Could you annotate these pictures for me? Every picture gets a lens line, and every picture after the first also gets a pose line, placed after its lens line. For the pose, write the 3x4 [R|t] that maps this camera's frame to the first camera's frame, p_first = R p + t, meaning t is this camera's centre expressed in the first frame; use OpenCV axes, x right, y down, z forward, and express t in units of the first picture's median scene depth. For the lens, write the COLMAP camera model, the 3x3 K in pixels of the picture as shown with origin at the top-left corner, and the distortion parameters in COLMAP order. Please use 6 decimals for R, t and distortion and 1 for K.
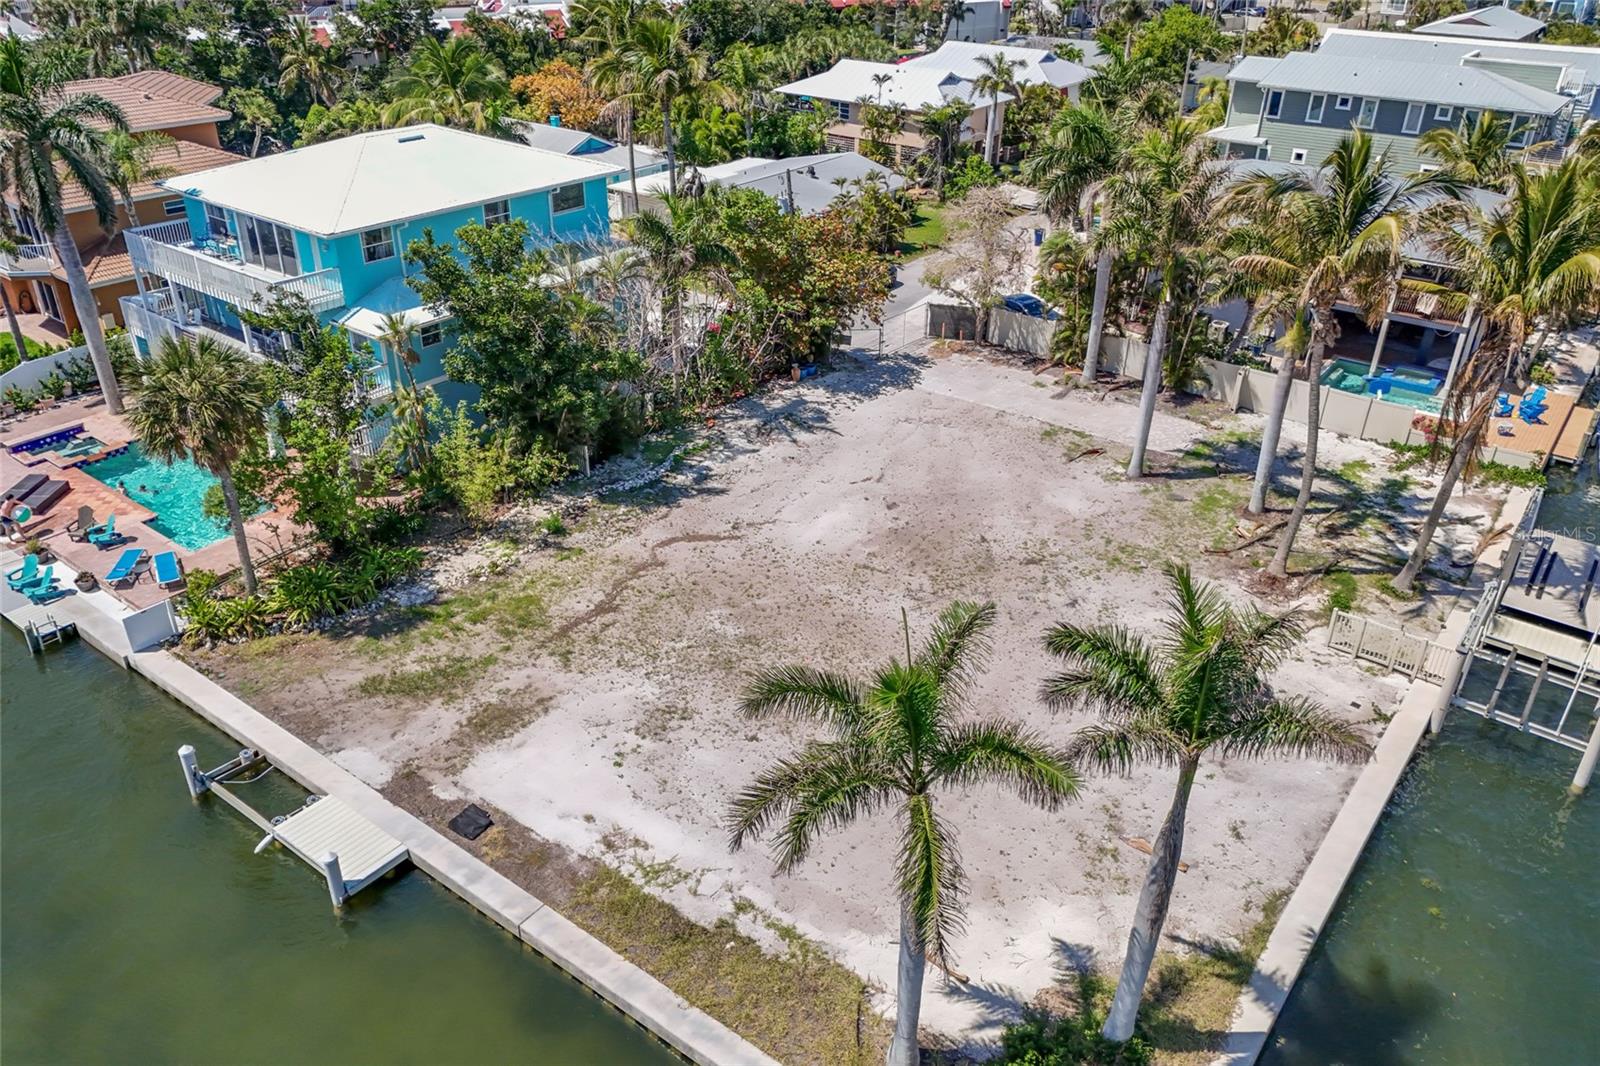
lens RADIAL K [[1163.5, 0, 802.9], [0, 1163.5, 512.2], [0, 0, 1]] dist [0.074363, -0.064997]
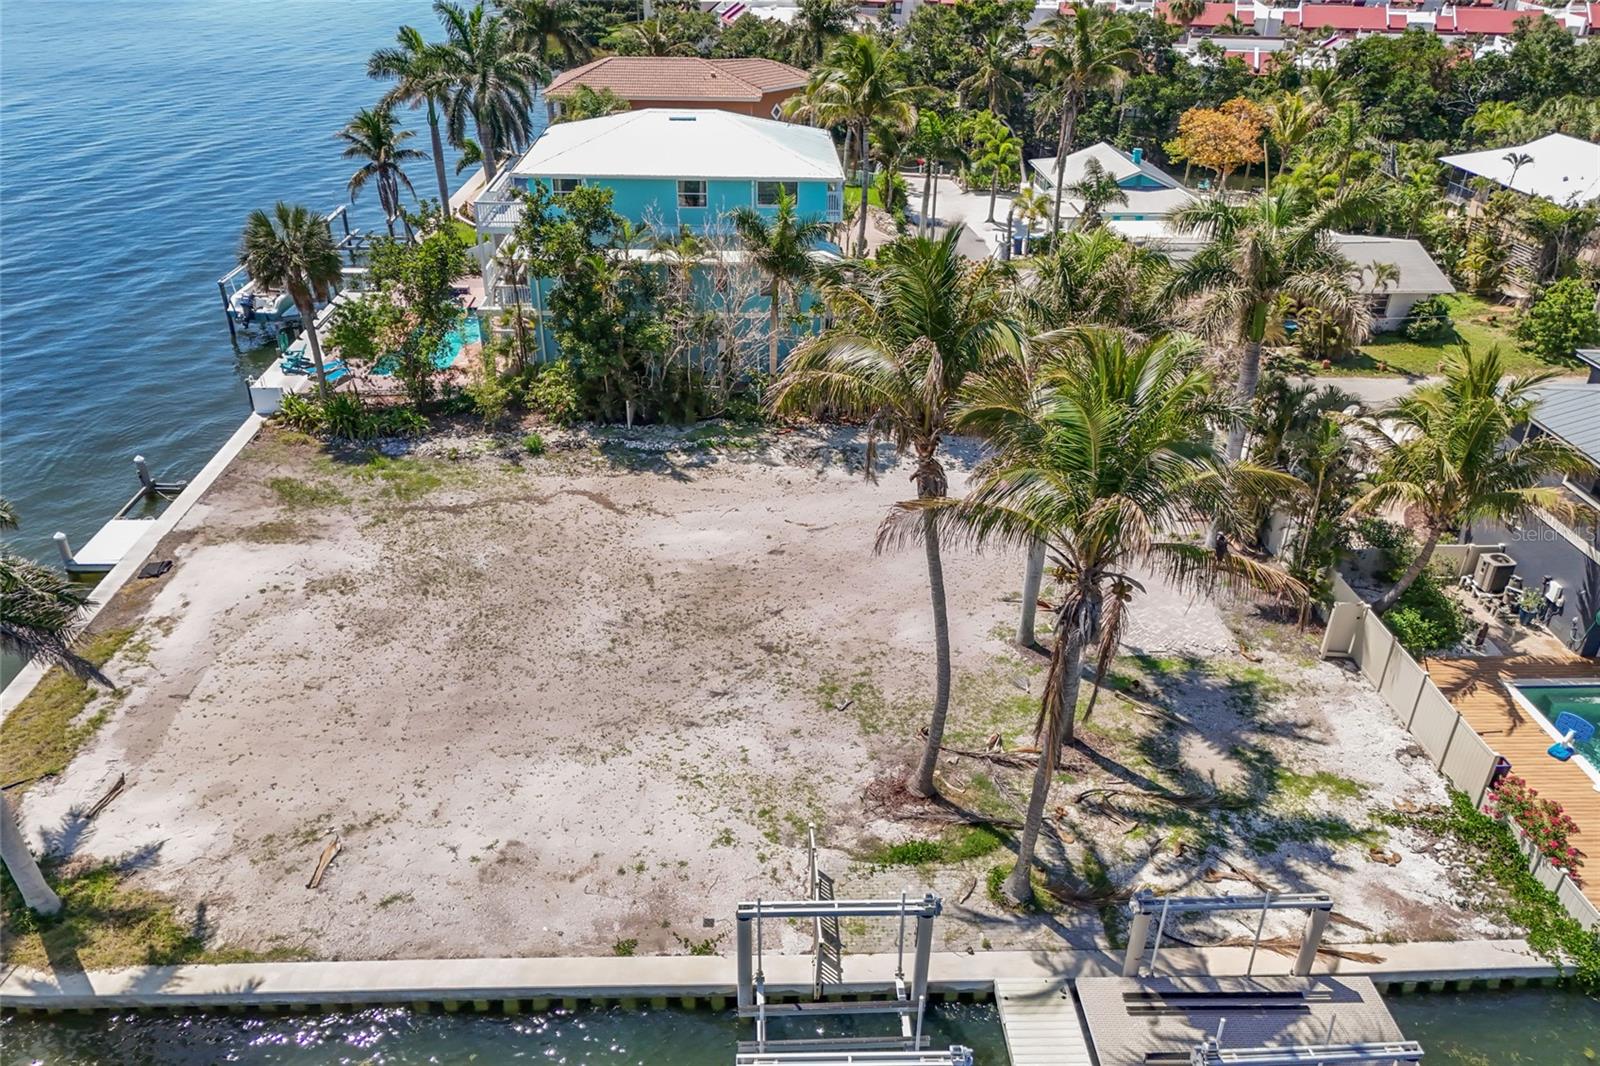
lens RADIAL K [[1167.8, 0, 800.0], [0, 1167.8, 533.0], [0, 0, 1]] dist [0.071665, -0.066134]
pose [[0.642058, 0.363822, -0.674830, 0.894685], [-0.371666, 0.917584, 0.141081, -0.198839], [0.670541, 0.160229, 0.724362, 0.405326]]
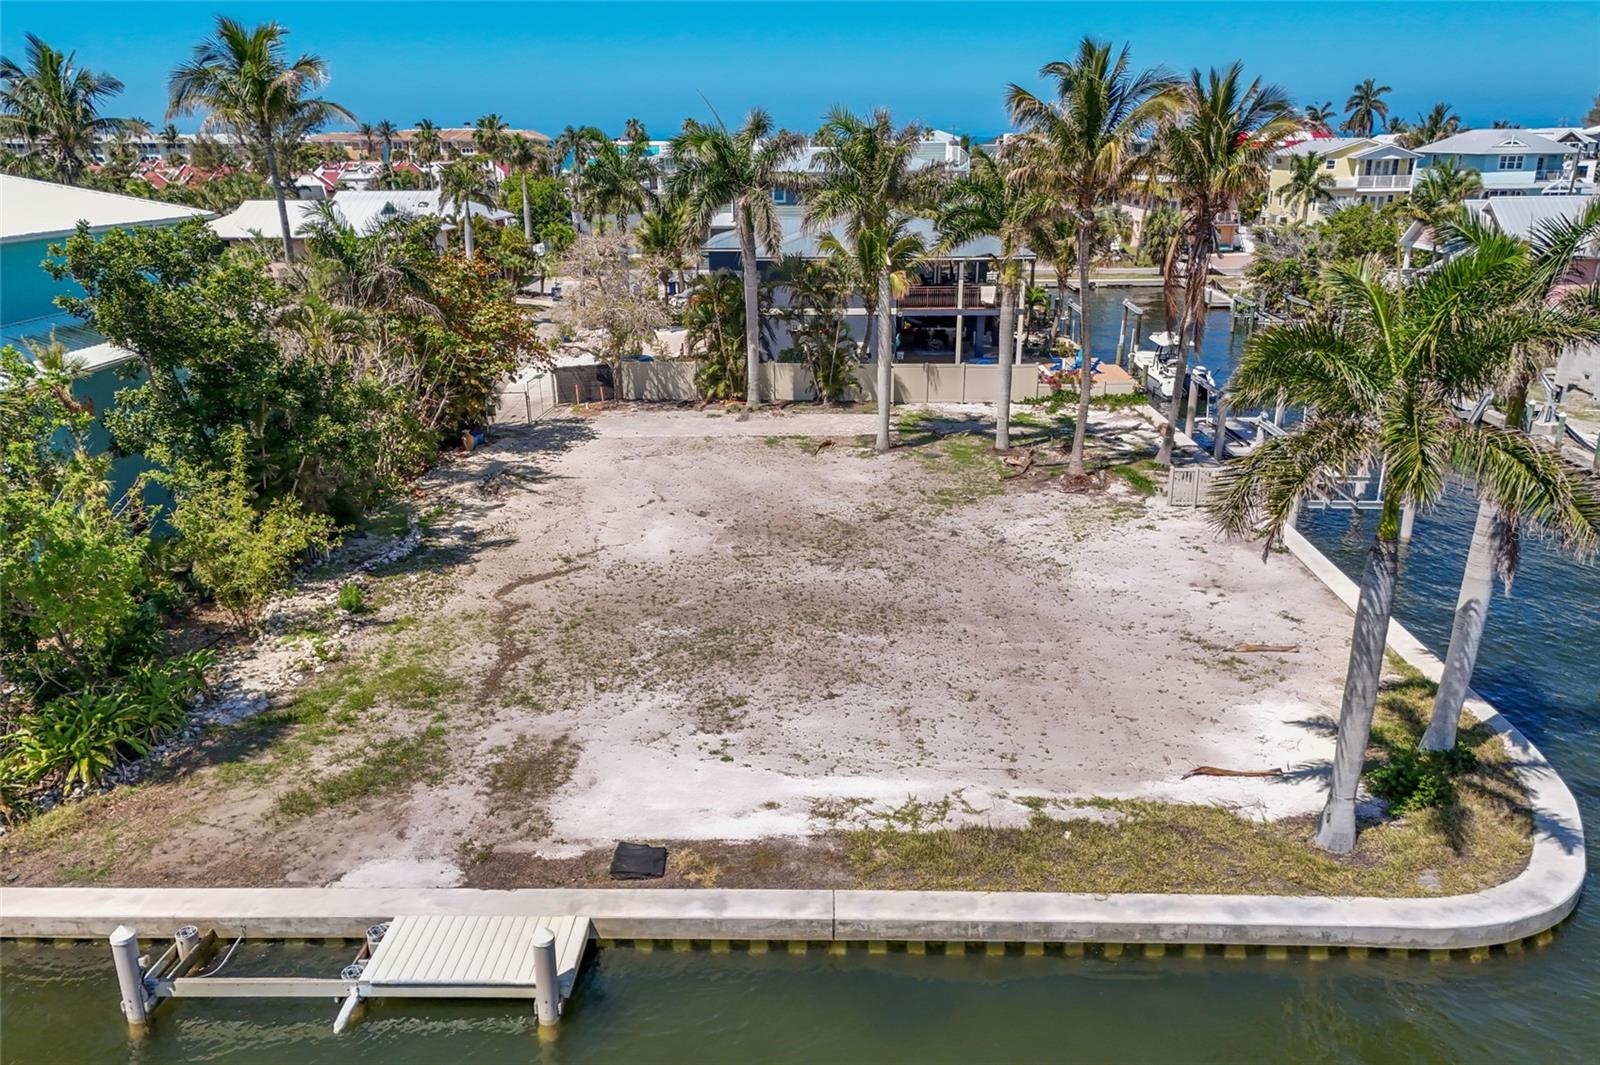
lens RADIAL K [[1196.3, 0, 795.4], [0, 1196.3, 517.0], [0, 0, 1]] dist [0.086016, -0.084940]
pose [[0.817729, -0.193321, 0.542168, -0.448690], [0.291361, 0.951348, -0.100226, 0.136082], [-0.496415, 0.239924, 0.834271, 0.249069]]
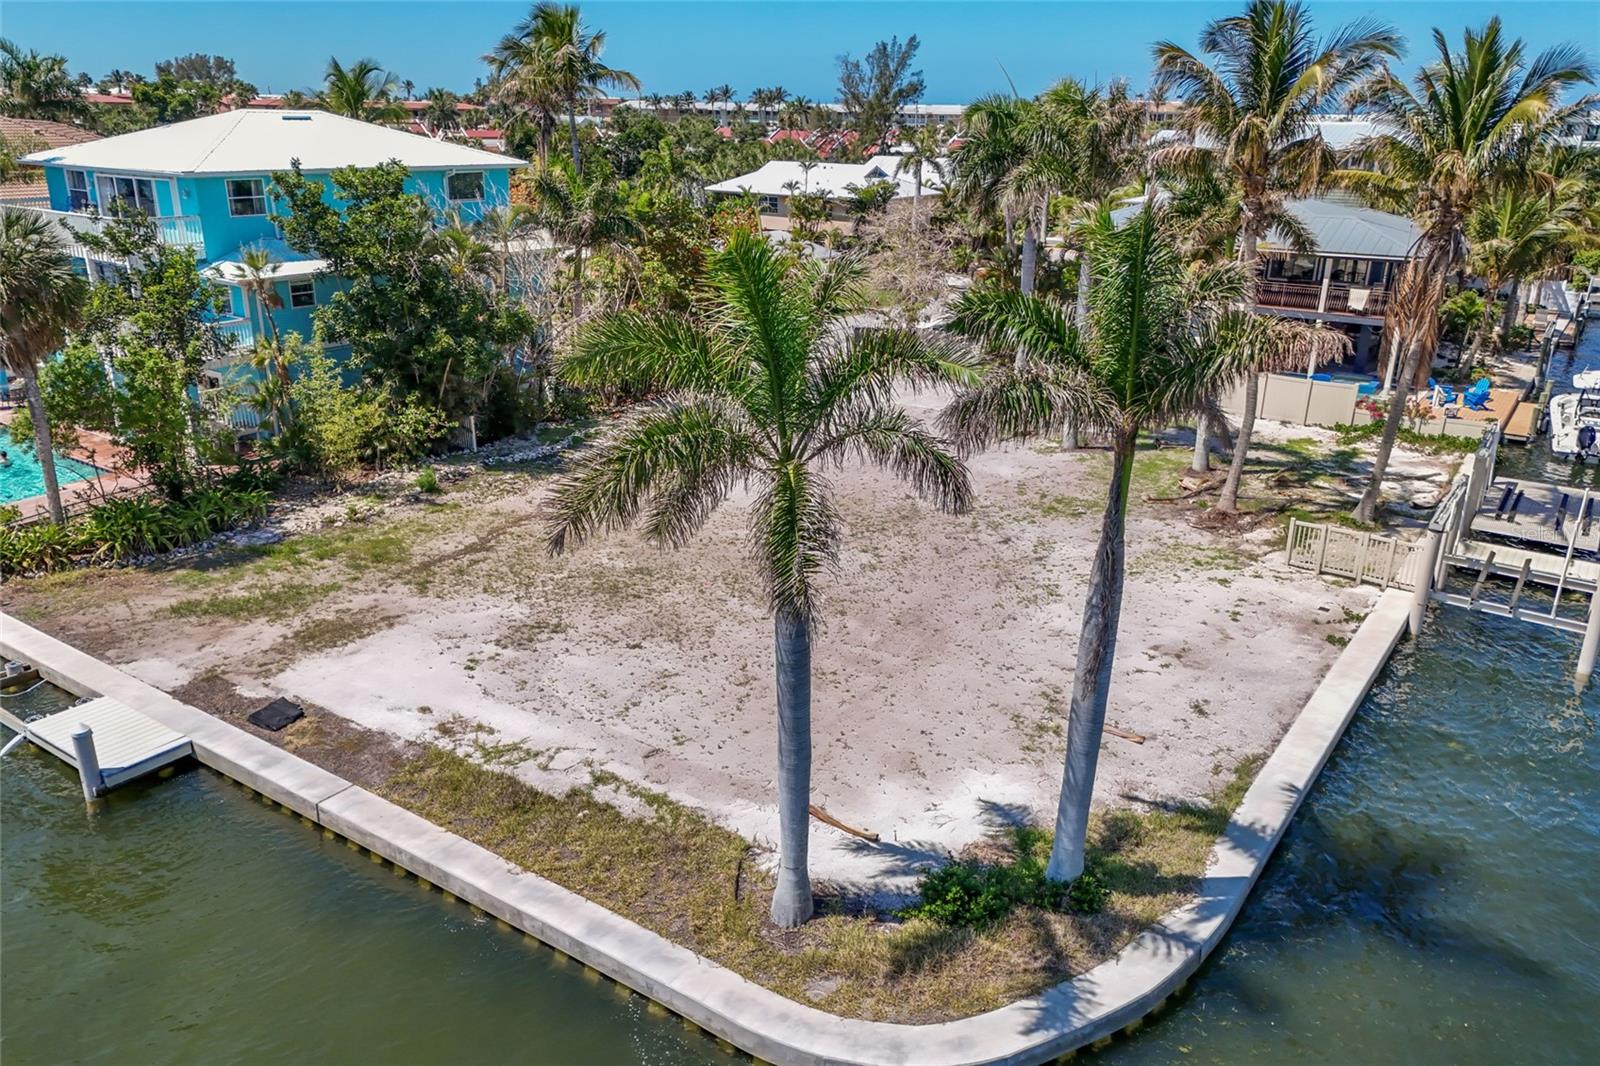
lens RADIAL K [[1166.8, 0, 800.9], [0, 1166.8, 519.3], [0, 0, 1]] dist [0.067168, -0.055230]
pose [[0.999124, -0.015538, 0.038857, 0.041875], [0.021485, 0.987258, -0.157672, 0.215738], [-0.035912, 0.158369, 0.986727, 0.125445]]
